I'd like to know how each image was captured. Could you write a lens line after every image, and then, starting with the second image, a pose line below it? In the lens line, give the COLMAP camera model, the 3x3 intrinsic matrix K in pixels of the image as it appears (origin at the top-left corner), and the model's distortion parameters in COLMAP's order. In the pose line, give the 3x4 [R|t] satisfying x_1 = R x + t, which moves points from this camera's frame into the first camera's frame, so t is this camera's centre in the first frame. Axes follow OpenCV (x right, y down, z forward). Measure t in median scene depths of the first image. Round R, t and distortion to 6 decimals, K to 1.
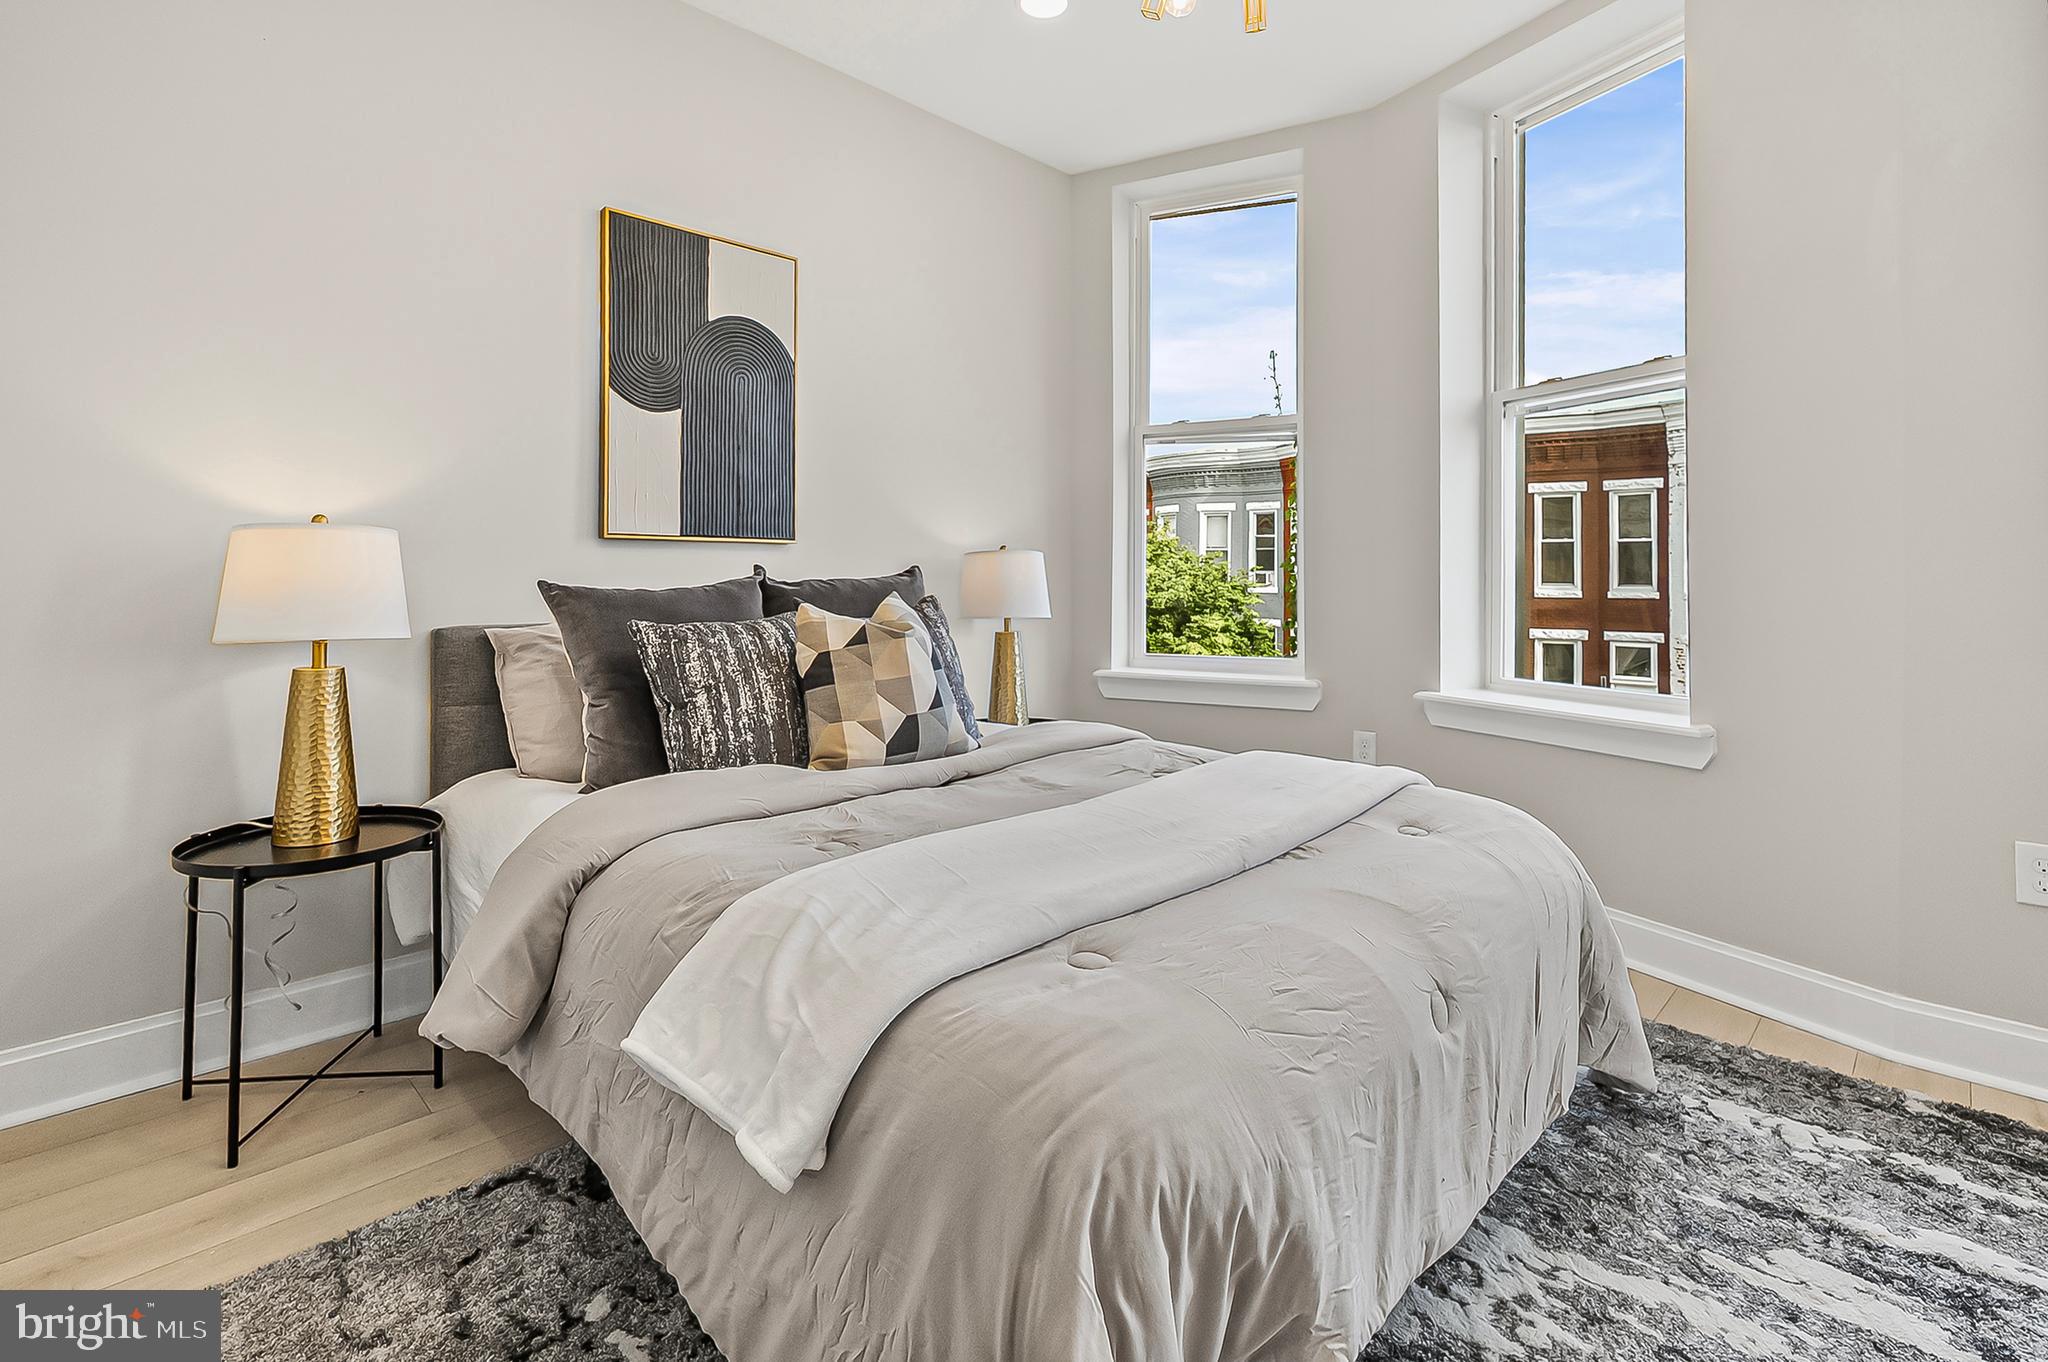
lens RADIAL K [[972.8, 0, 1022.6], [0, 972.8, 561.5], [0, 0, 1]] dist [-0.000792, -0.000137]
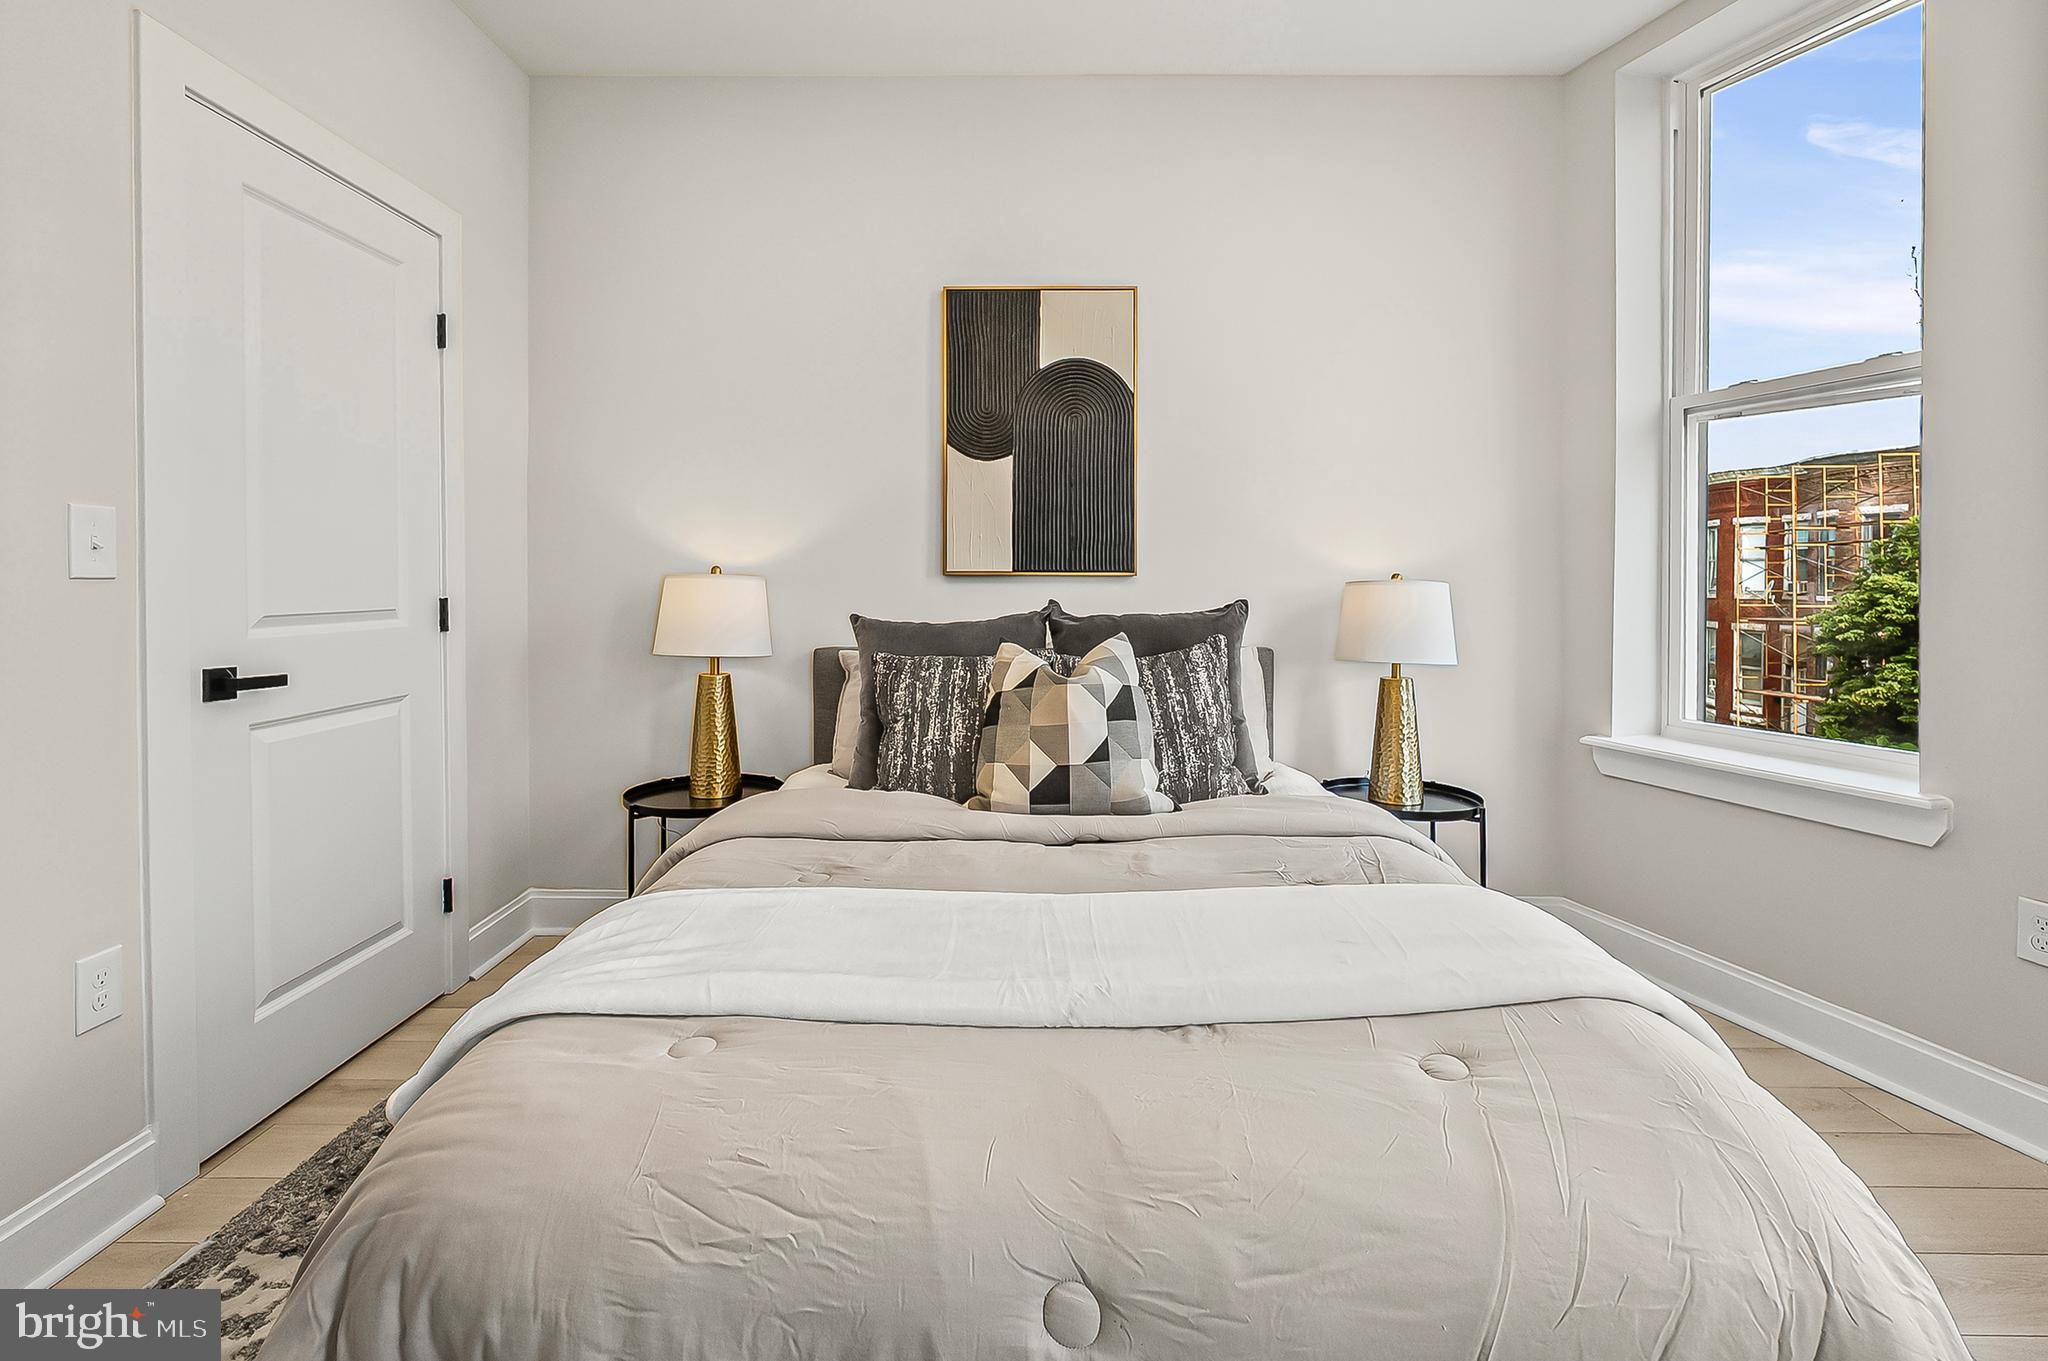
lens RADIAL K [[961.1, 0, 1014.9], [0, 961.1, 591.3], [0, 0, 1]] dist [-0.001215, -0.000230]
pose [[0.693244, 0.006388, -0.720674, 0.543388], [0.009350, 0.999797, 0.017856, -0.030743], [0.720642, -0.019117, 0.693044, 0.323229]]
